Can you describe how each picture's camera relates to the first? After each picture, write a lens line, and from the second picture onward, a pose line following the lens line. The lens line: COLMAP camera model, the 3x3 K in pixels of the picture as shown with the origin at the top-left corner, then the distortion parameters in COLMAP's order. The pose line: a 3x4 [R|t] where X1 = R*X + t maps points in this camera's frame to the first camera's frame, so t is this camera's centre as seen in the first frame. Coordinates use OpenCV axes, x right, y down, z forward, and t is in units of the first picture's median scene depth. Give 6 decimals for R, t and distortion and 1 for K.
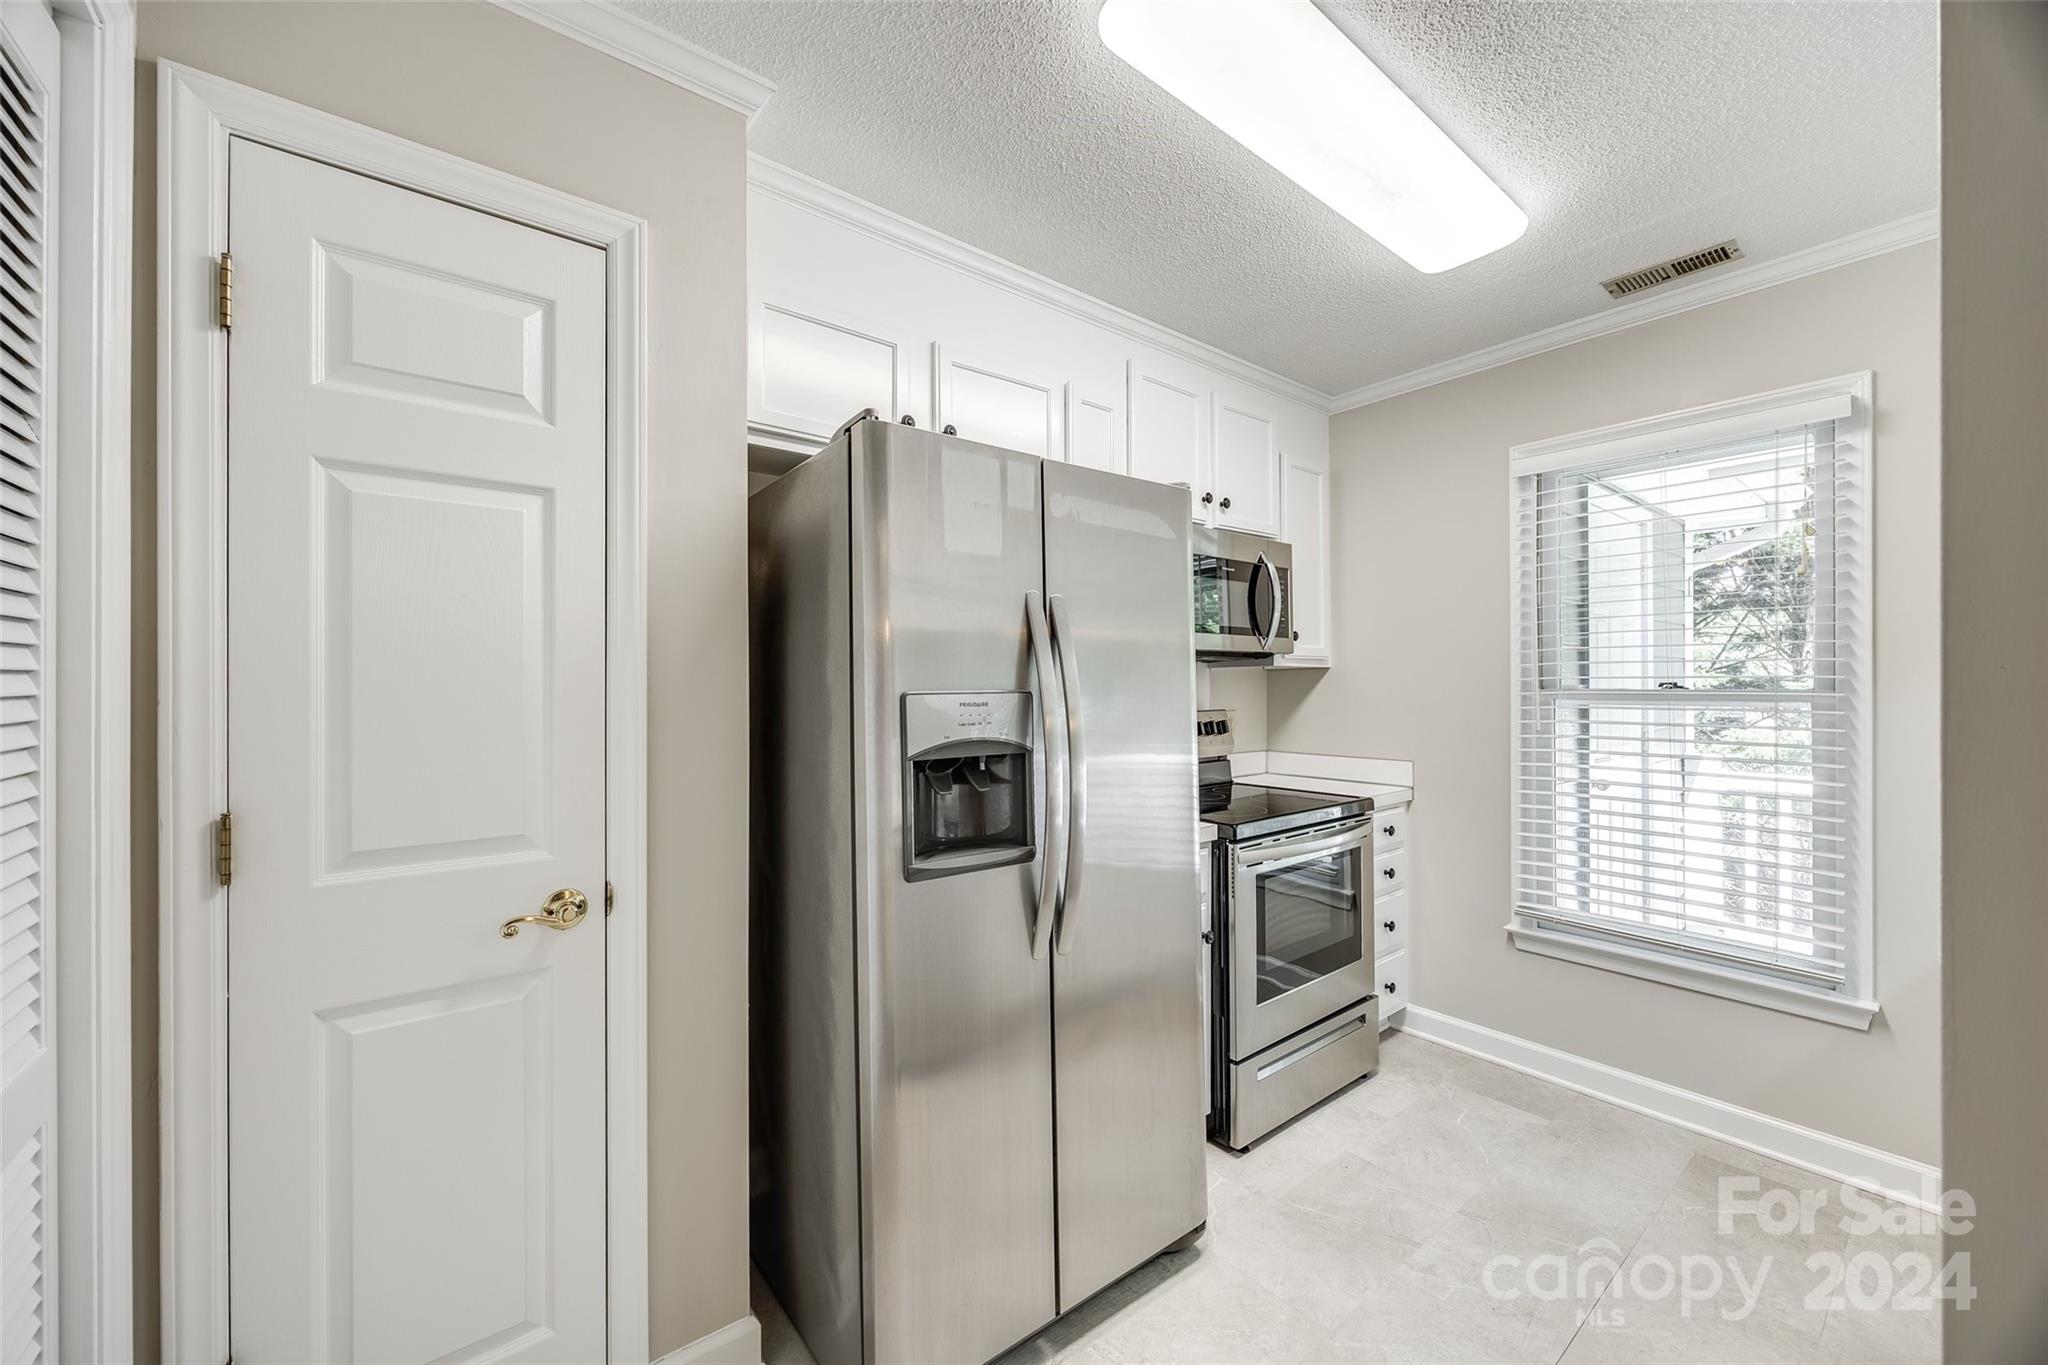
lens RADIAL K [[789.4, 0, 1029.6], [0, 789.4, 689.4], [0, 0, 1]] dist [-0.006506, -0.000061]
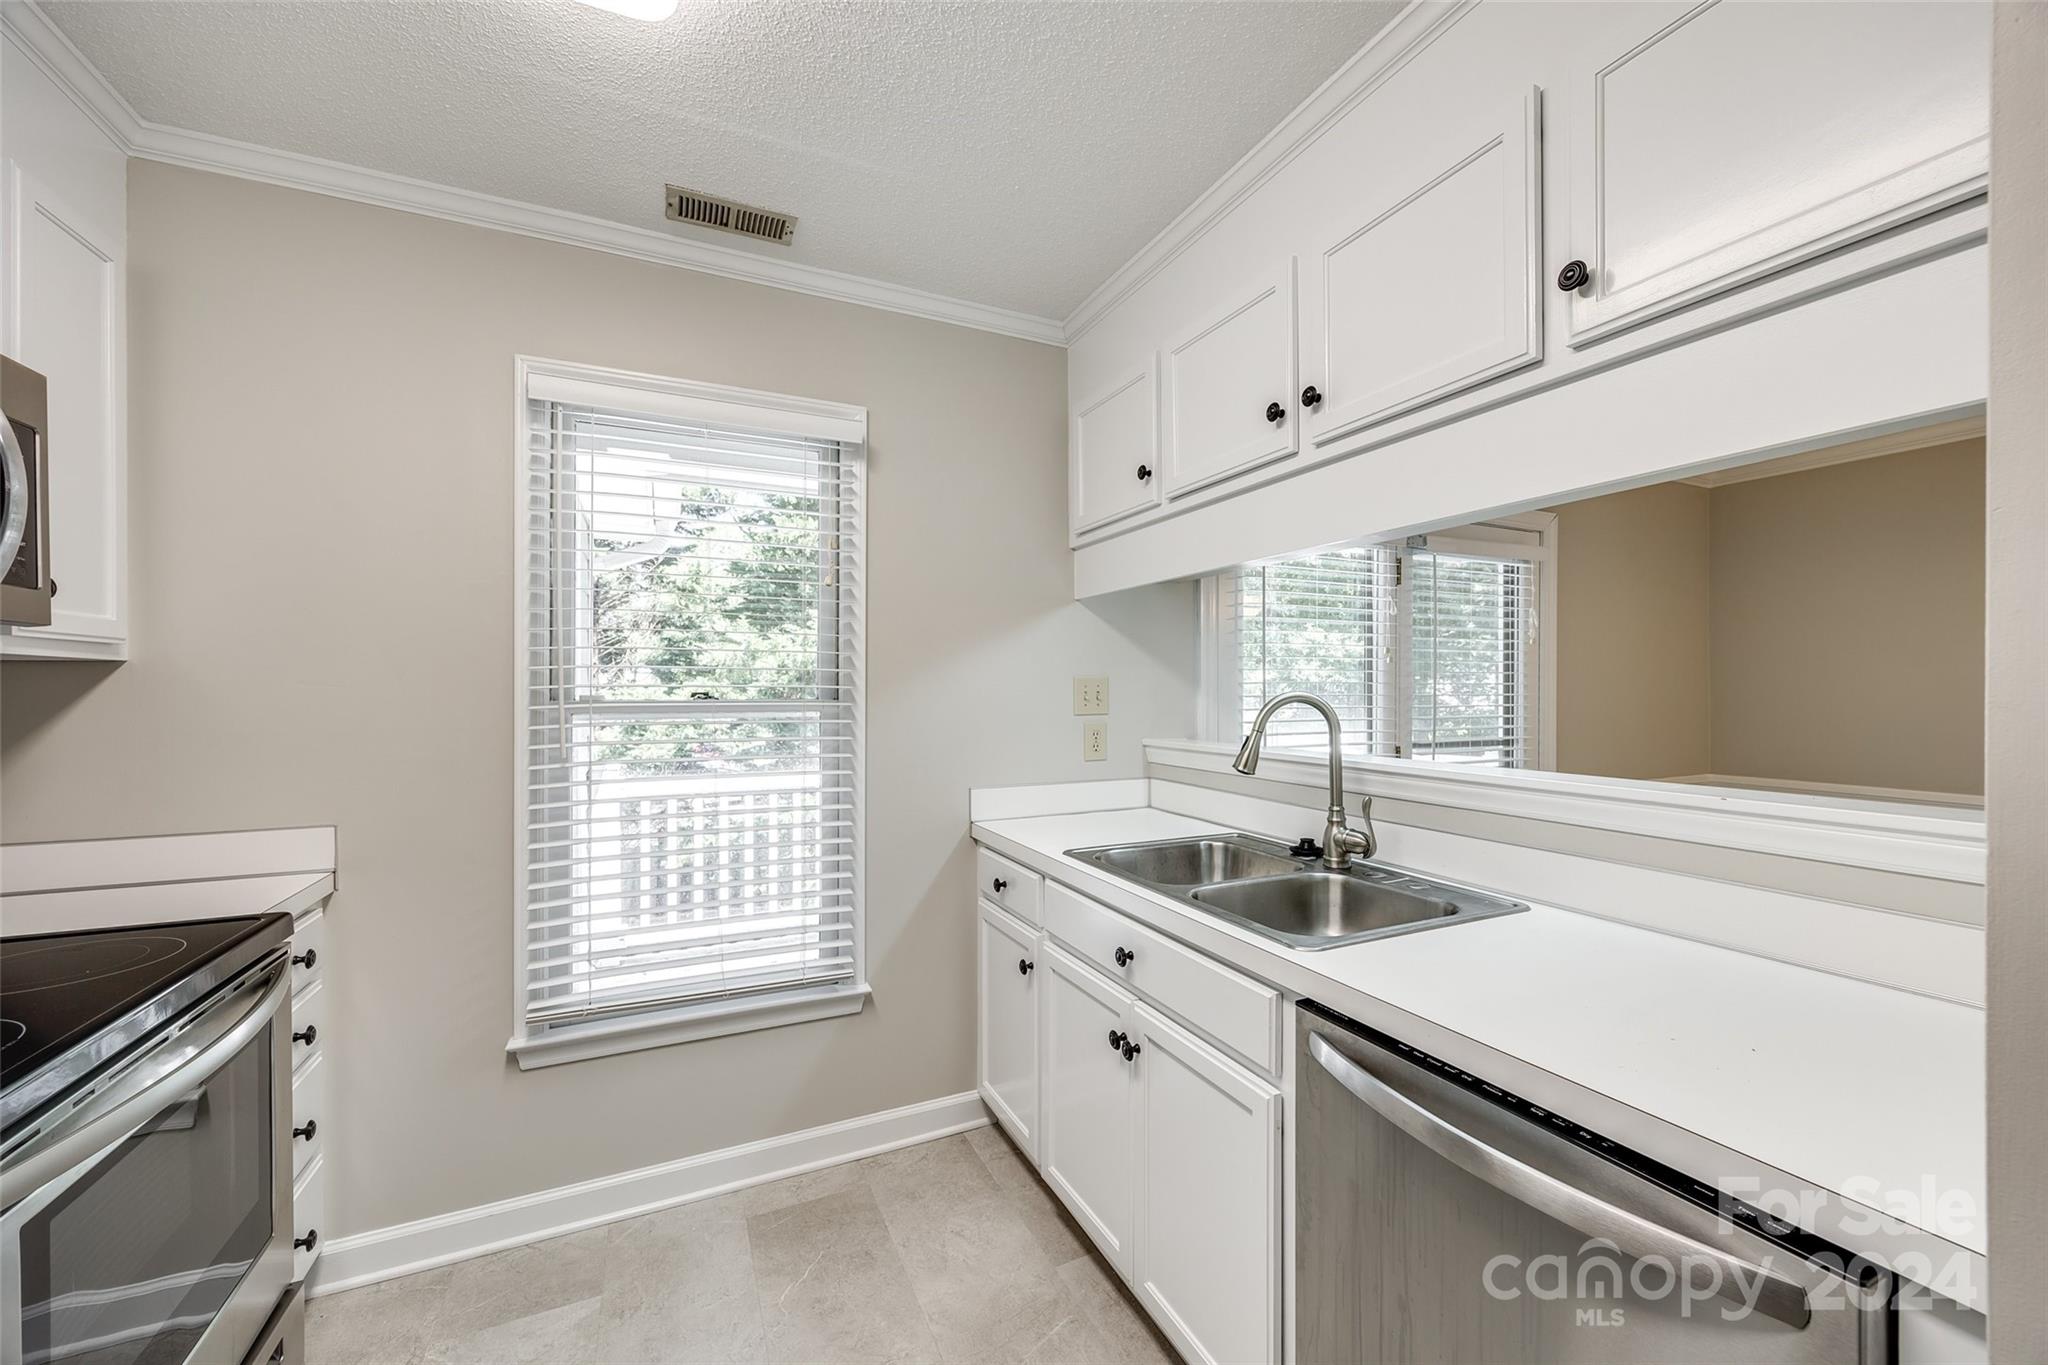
lens RADIAL K [[789.4, 0, 1014.6], [0, 789.4, 686.6], [0, 0, 1]] dist [-0.006506, -0.000061]
pose [[0.234927, 0.003210, 0.972008, 0.040893], [0.002479, 0.999989, -0.003901, -0.009930], [-0.972010, 0.003326, 0.234916, 0.413994]]
